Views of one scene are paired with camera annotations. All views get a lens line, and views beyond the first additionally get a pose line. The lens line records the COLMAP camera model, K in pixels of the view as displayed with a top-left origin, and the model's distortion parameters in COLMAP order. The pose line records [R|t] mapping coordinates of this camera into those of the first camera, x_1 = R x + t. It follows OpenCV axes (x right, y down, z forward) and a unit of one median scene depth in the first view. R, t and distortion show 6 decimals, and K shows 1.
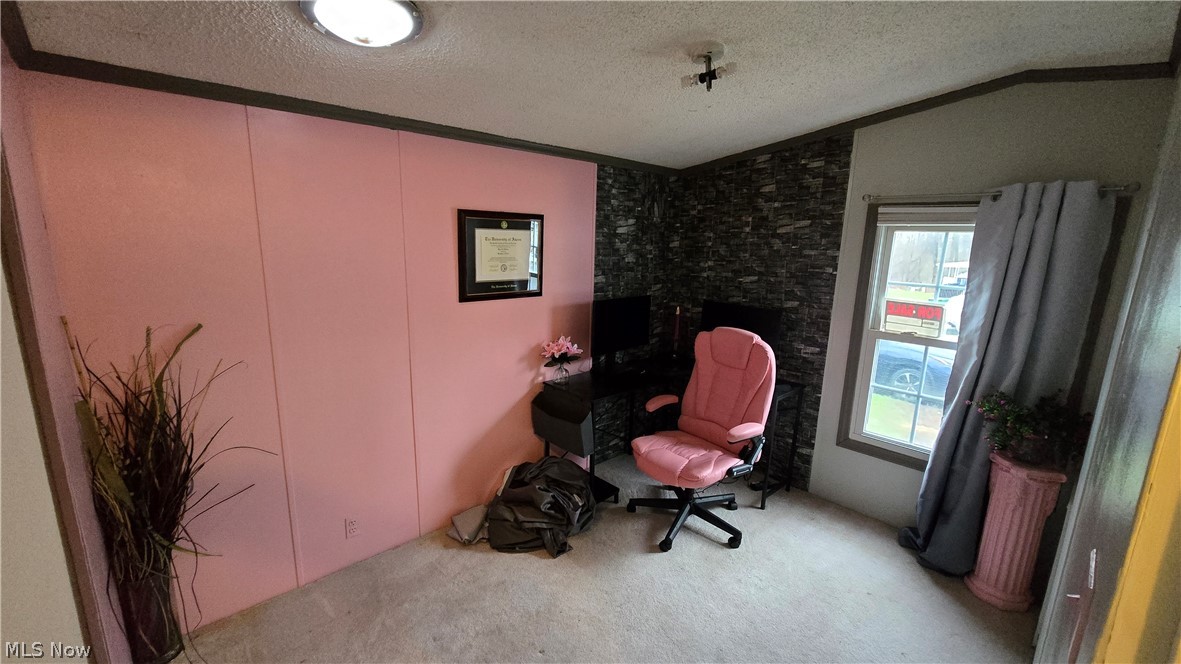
lens RADIAL K [[479.8, 0, 596.9], [0, 479.8, 333.8], [0, 0, 1]] dist [-0.005127, 0.001957]
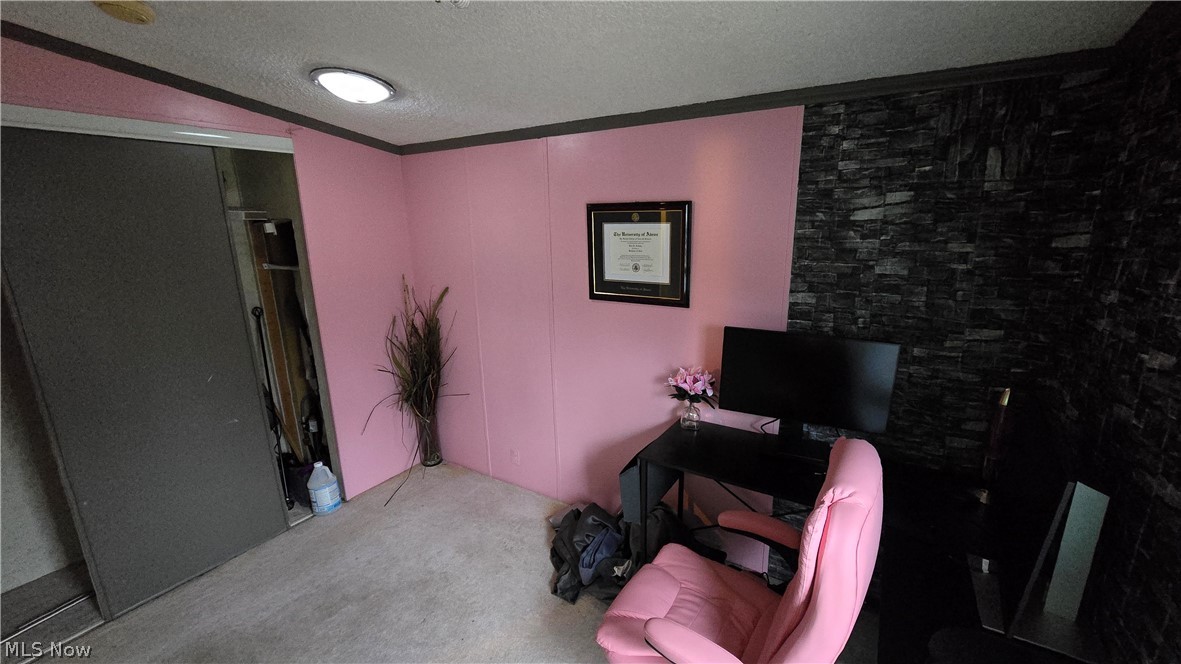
lens RADIAL K [[479.8, 0, 597.0], [0, 479.8, 334.8], [0, 0, 1]] dist [-0.005127, 0.001957]
pose [[0.265607, 0.199398, -0.943236, 0.528008], [-0.170393, 0.972685, 0.157642, -0.121598], [0.948904, 0.118850, 0.292328, 0.588983]]
